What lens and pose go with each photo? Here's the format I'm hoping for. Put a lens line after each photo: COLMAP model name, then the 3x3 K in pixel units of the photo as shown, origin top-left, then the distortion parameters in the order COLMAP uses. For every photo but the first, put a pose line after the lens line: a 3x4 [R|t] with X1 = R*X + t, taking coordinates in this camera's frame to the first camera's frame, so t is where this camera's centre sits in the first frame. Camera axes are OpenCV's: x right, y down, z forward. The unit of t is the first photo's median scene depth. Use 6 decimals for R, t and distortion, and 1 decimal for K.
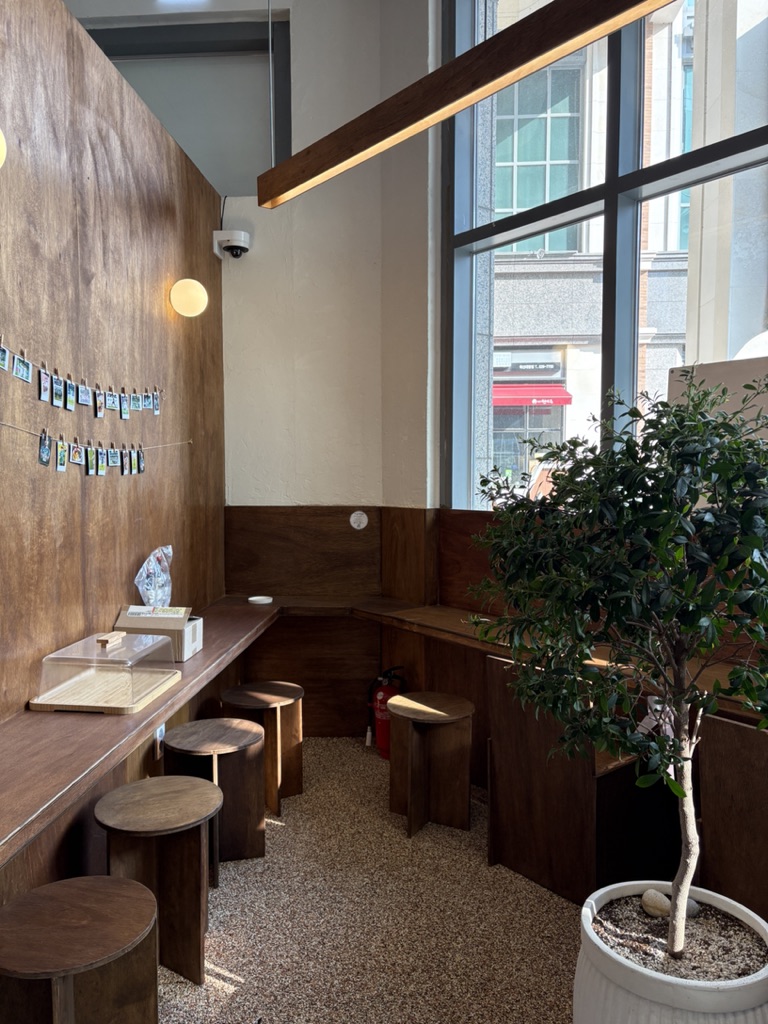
lens RADIAL K [[785.3, 0, 380.4], [0, 785.3, 517.1], [0, 0, 1]] dist [0.017293, 0.000051]
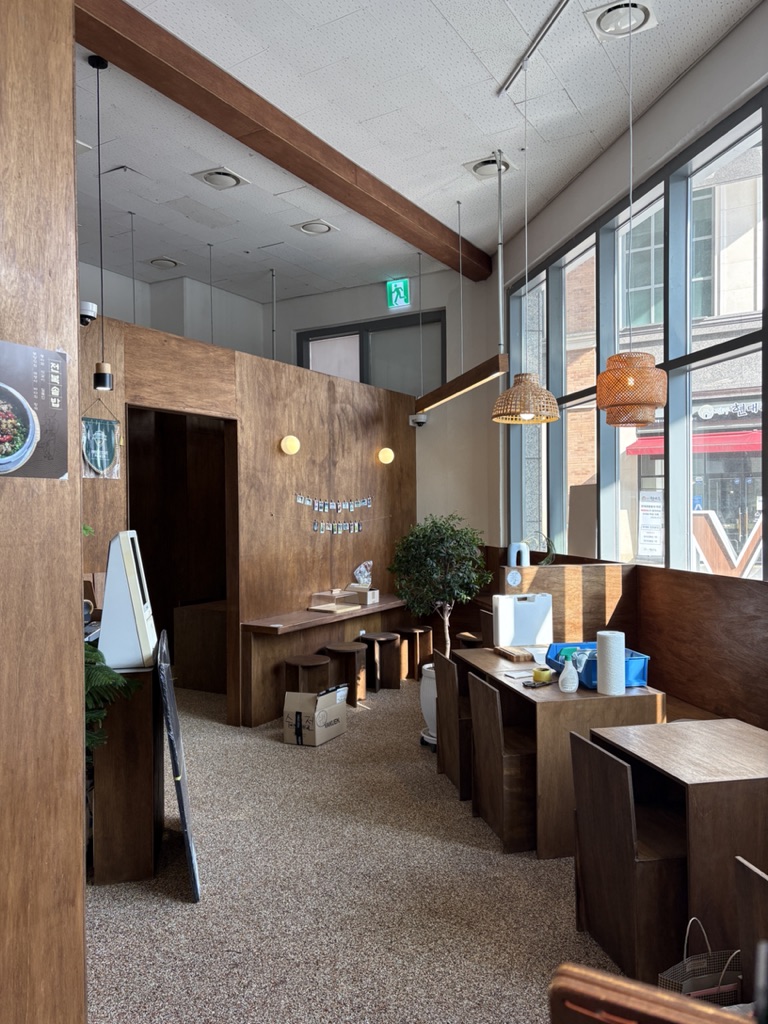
lens RADIAL K [[785.3, 0, 385.1], [0, 785.3, 511.8], [0, 0, 1]] dist [0.017293, 0.000051]
pose [[0.899805, -0.003594, -0.436277, 0.942923], [-0.018067, 0.998801, -0.045490, -0.006736], [0.435917, 0.048814, 0.898662, -1.335000]]
